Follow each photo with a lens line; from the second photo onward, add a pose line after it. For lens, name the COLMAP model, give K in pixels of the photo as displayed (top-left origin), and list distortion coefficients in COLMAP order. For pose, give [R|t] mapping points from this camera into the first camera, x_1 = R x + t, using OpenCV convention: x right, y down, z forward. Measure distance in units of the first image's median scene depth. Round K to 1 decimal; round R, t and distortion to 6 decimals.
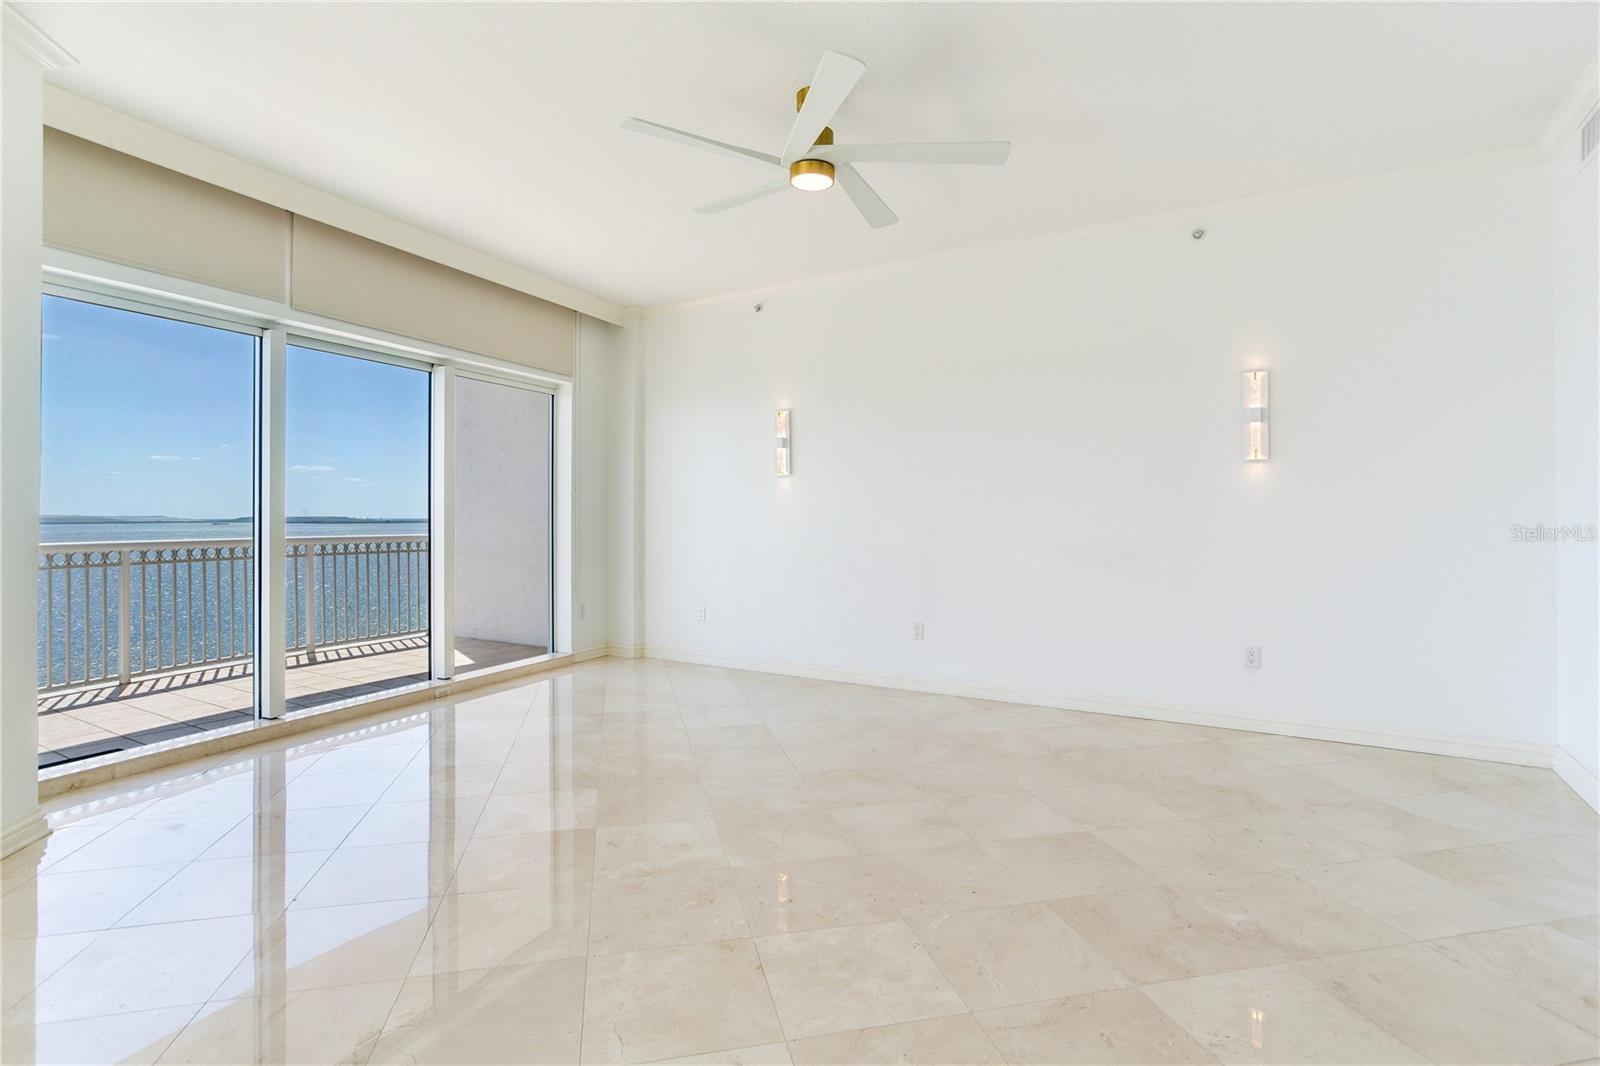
lens RADIAL K [[794.7, 0, 797.3], [0, 794.7, 512.9], [0, 0, 1]] dist [-0.036637, 0.029439]
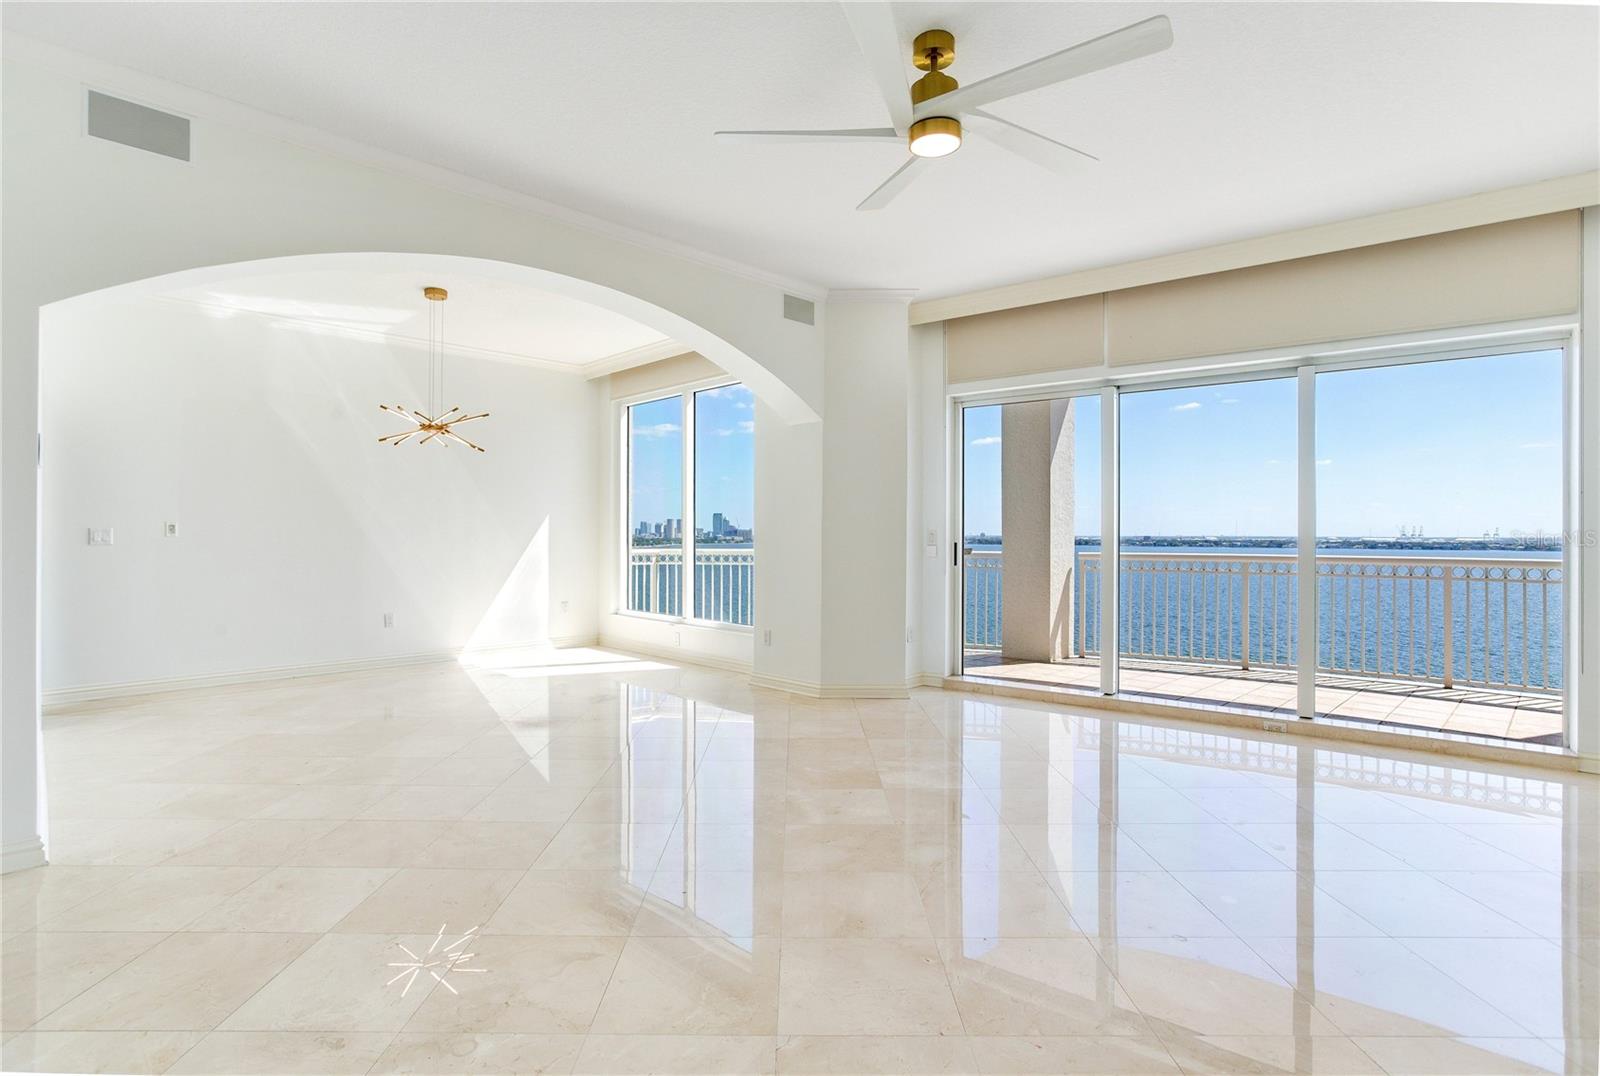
lens RADIAL K [[785.2, 0, 814.2], [0, 785.2, 540.4], [0, 0, 1]] dist [0.002370, 0.000620]
pose [[-0.217684, 0.010545, -0.975962, 0.506791], [0.004838, 0.999941, 0.009725, -0.001428], [0.976007, -0.002605, -0.217722, 0.605057]]
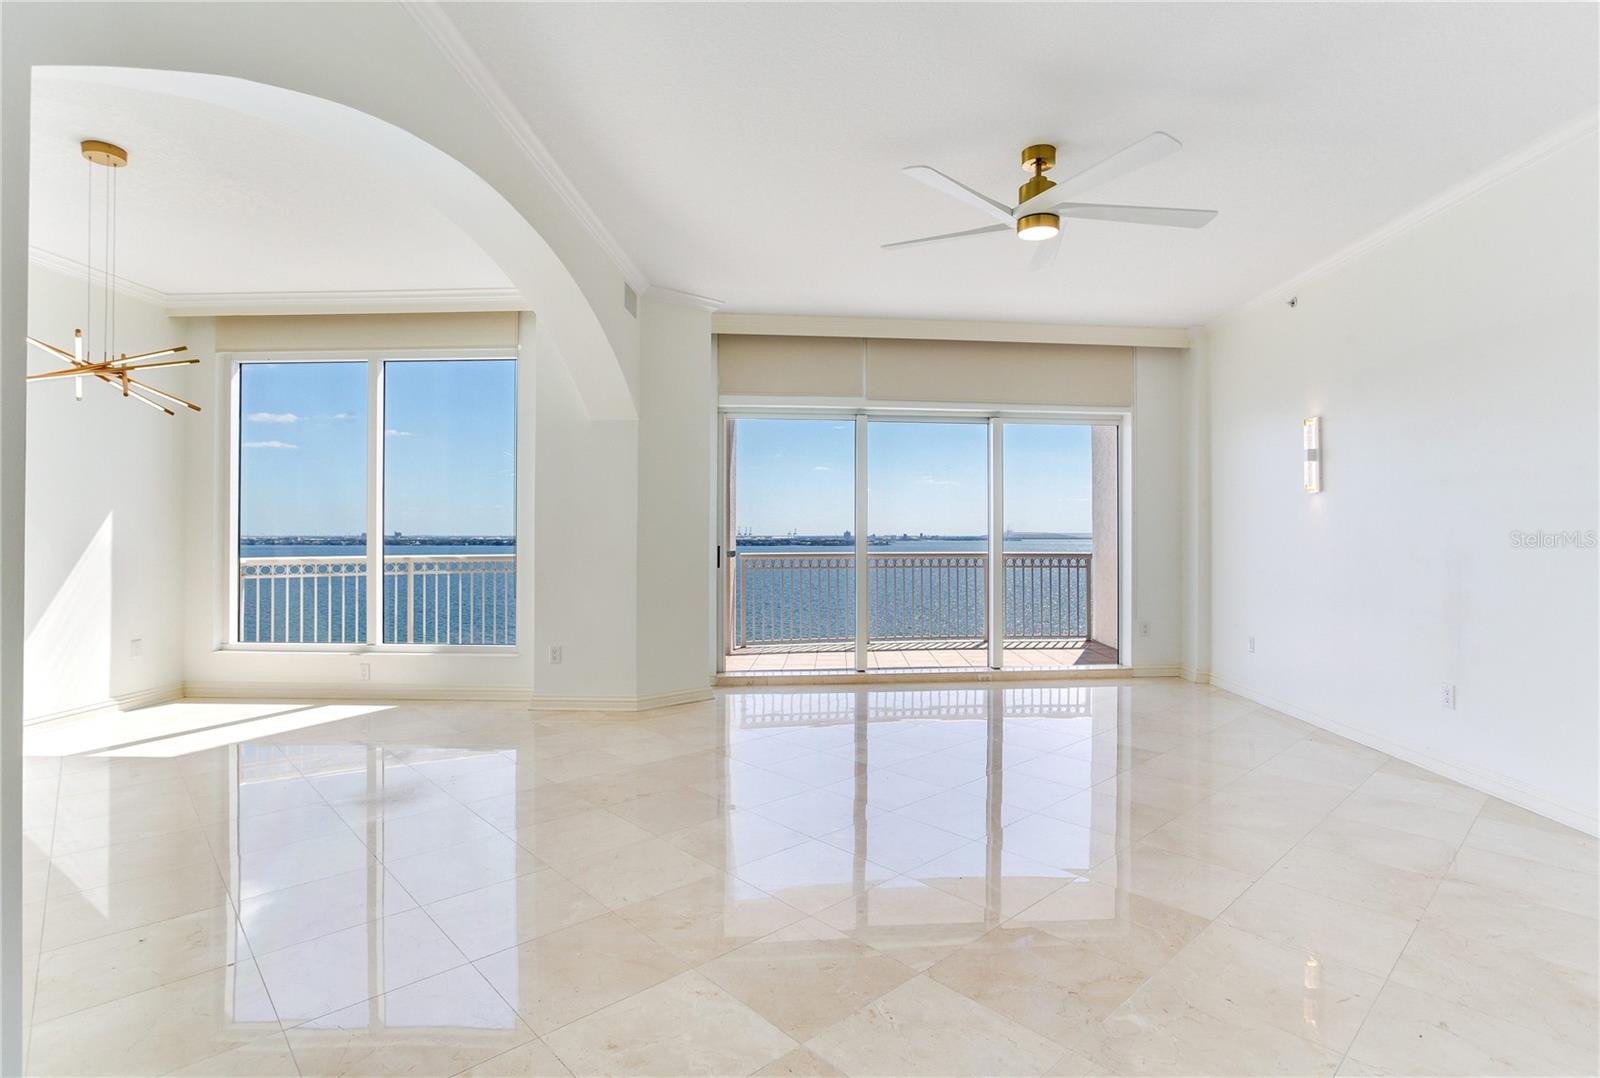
lens RADIAL K [[778.9, 0, 799.1], [0, 778.9, 526.9], [0, 0, 1]] dist [-0.000896, -0.000448]
pose [[0.502765, -0.004196, -0.864413, 0.438741], [0.001945, 0.999991, -0.003722, -0.008453], [0.864421, 0.000190, 0.502768, 0.097527]]
